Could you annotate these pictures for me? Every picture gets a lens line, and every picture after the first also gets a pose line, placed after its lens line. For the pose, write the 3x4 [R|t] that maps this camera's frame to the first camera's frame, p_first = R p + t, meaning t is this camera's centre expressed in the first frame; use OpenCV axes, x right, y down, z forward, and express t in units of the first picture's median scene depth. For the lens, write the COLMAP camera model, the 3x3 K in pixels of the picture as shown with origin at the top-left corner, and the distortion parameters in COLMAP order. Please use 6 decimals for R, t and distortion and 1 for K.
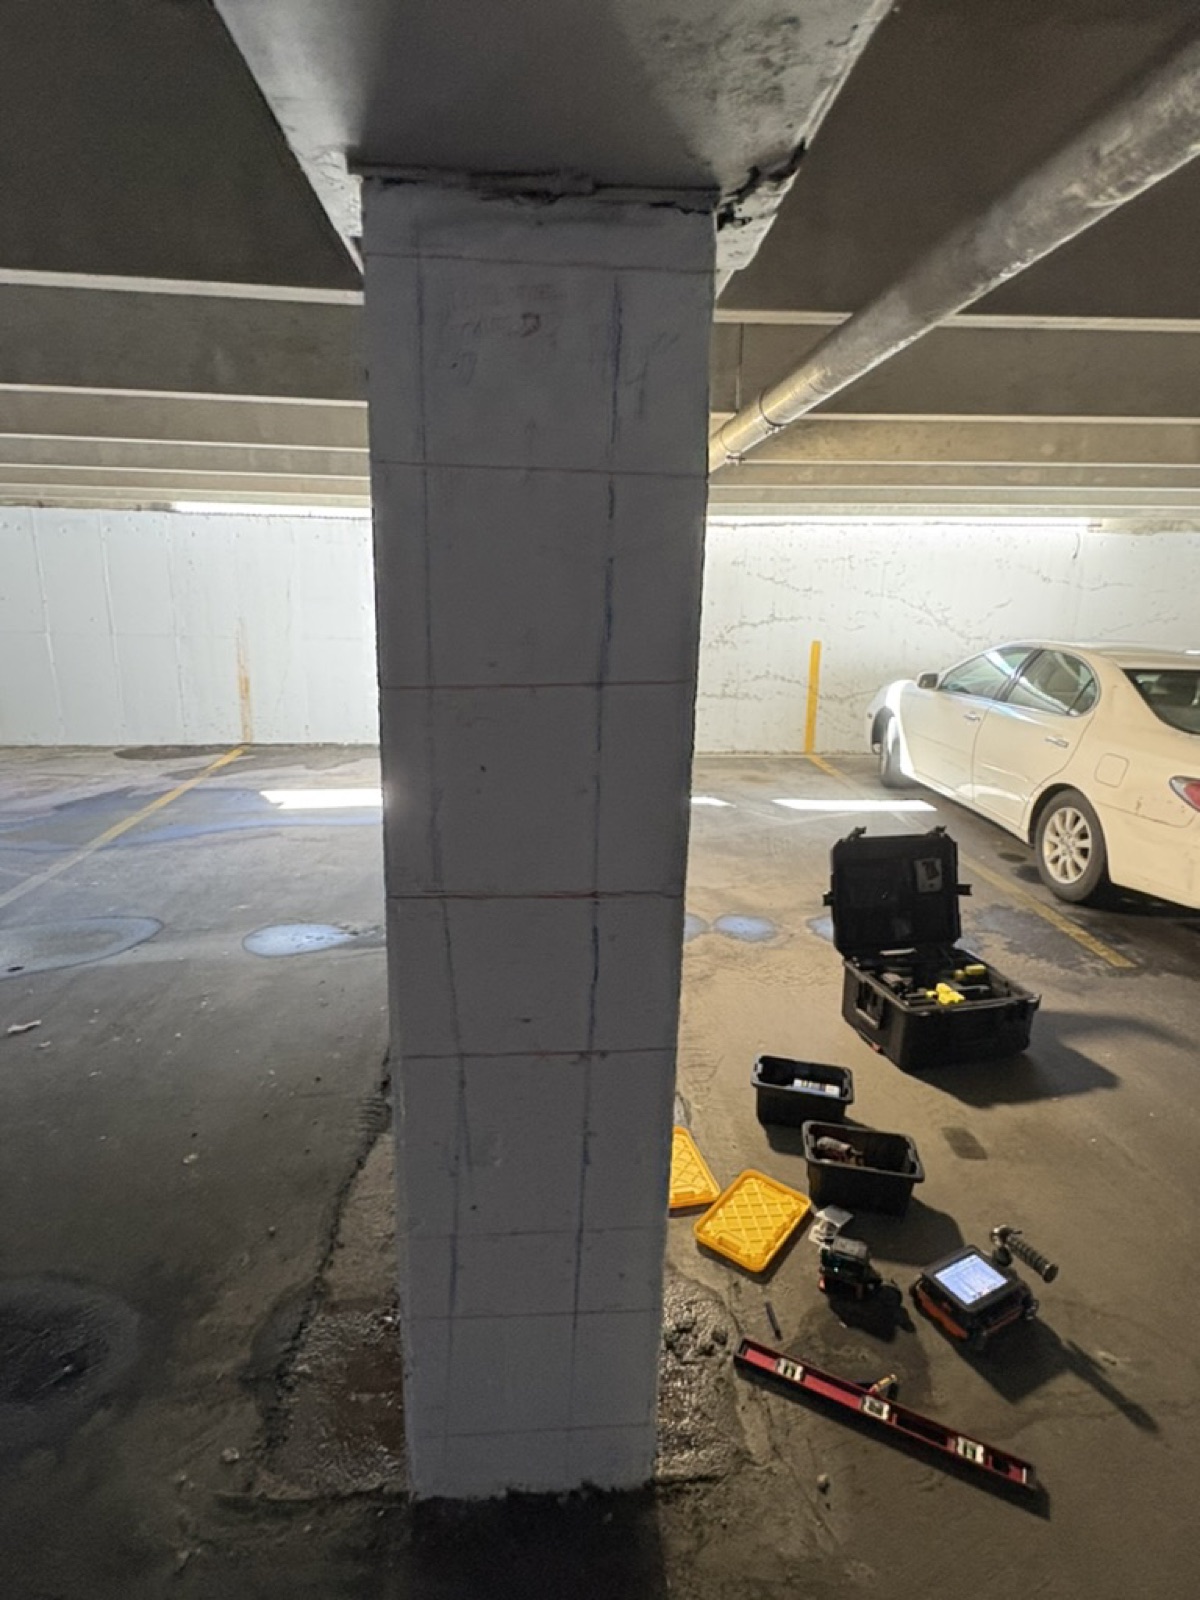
lens RADIAL K [[838.9, 0, 600.0], [0, 838.9, 800.0], [0, 0, 1]] dist [-0.000923, 0.000049]
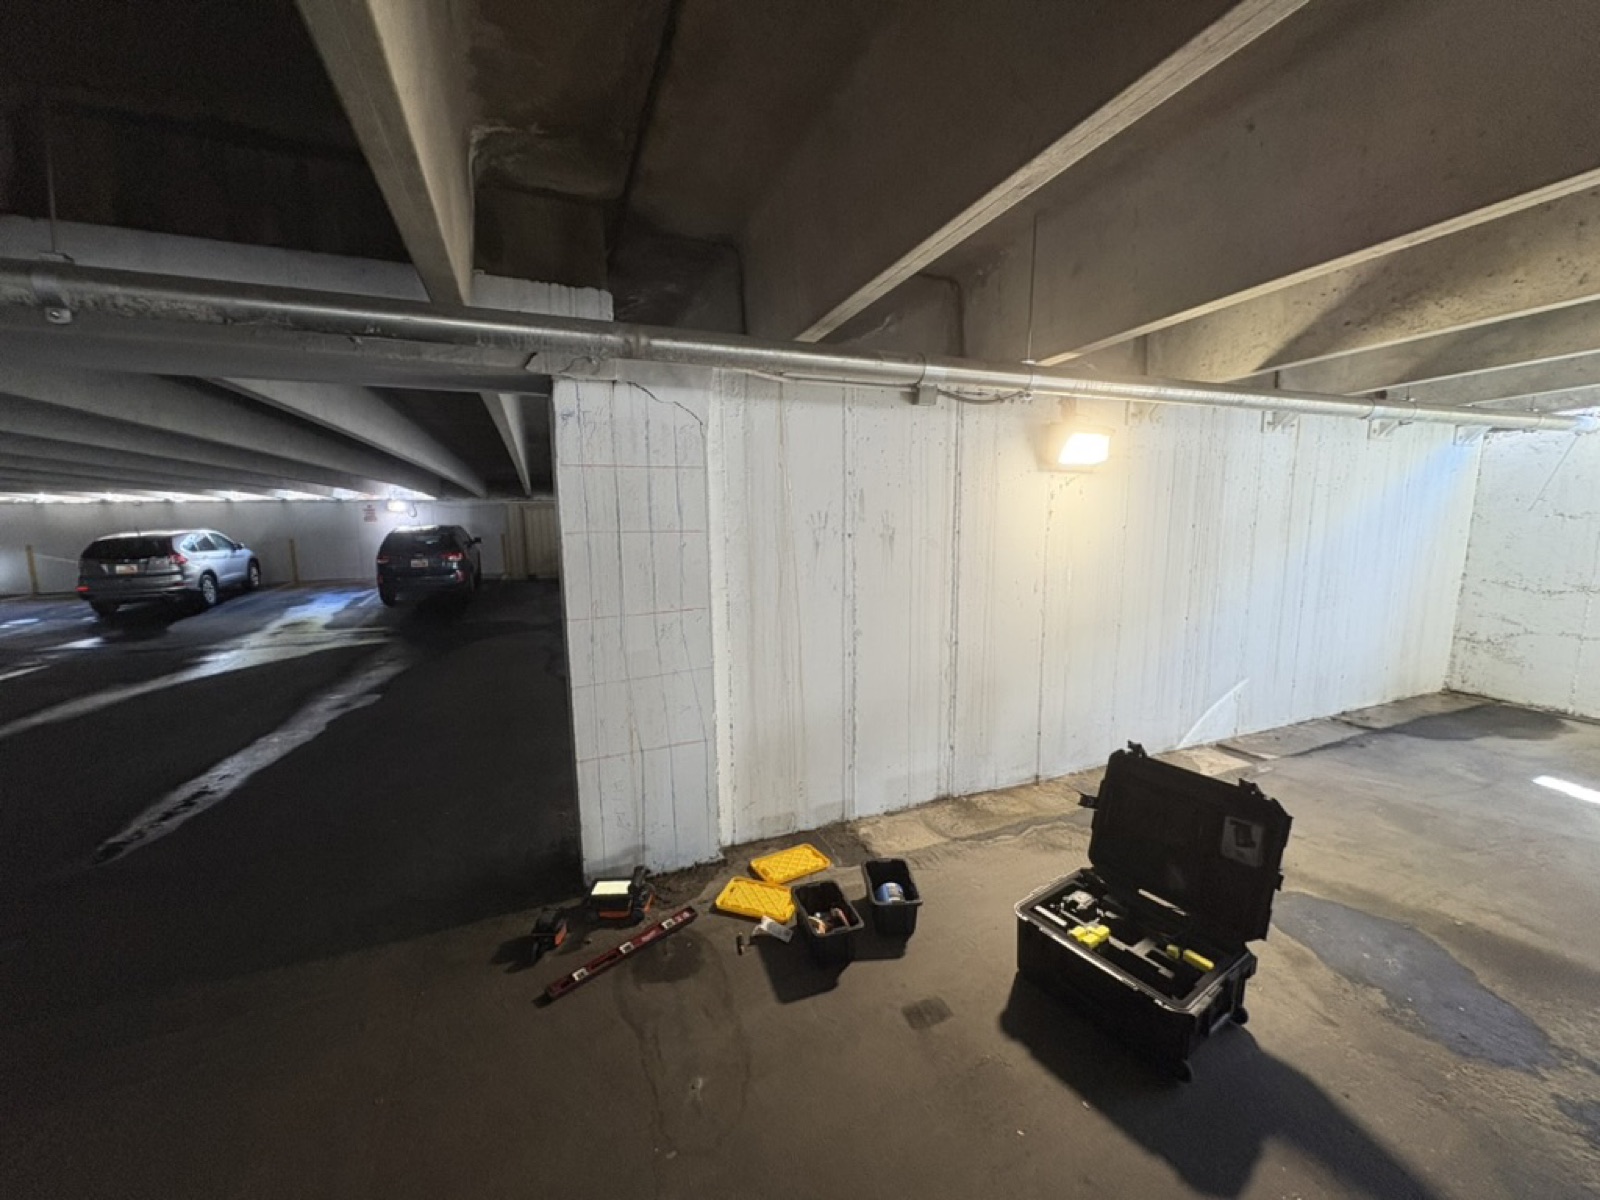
lens RADIAL K [[645.1, 0, 800.0], [0, 645.1, 600.0], [0, 0, 1]] dist [0.000567, 0.000066]
pose [[0.313298, 0.107527, -0.943548, 1.224066], [-0.217394, 0.975306, 0.038962, -0.099435], [0.924437, 0.192915, 0.328937, 0.551536]]
